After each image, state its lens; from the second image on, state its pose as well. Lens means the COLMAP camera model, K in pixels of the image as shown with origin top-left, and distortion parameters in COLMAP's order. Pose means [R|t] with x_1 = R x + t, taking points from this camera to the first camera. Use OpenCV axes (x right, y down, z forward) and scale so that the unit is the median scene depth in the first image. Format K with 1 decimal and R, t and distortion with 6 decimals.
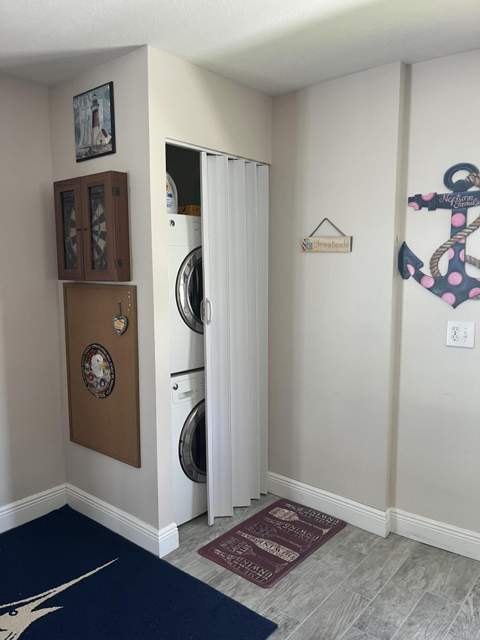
lens RADIAL K [[482.4, 0, 239.2], [0, 482.4, 322.2], [0, 0, 1]] dist [0.028717, -0.049535]
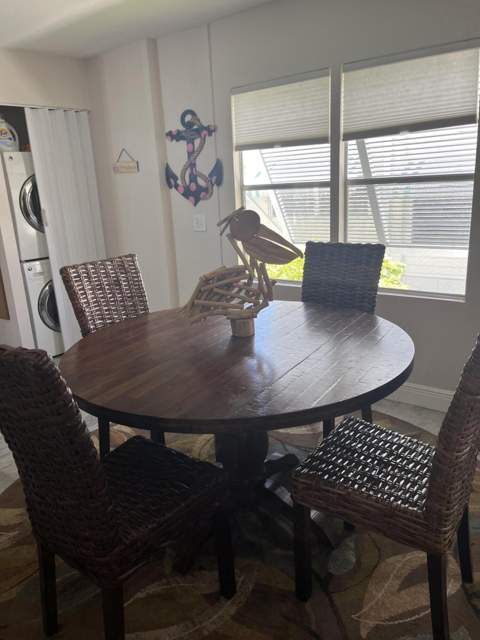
lens RADIAL K [[482.4, 0, 240.7], [0, 482.4, 320.6], [0, 0, 1]] dist [0.028717, -0.049535]
pose [[0.997845, -0.061605, 0.022605, 0.517761], [0.057216, 0.985456, 0.160011, 0.092427], [-0.032134, -0.158372, 0.986856, -0.597286]]
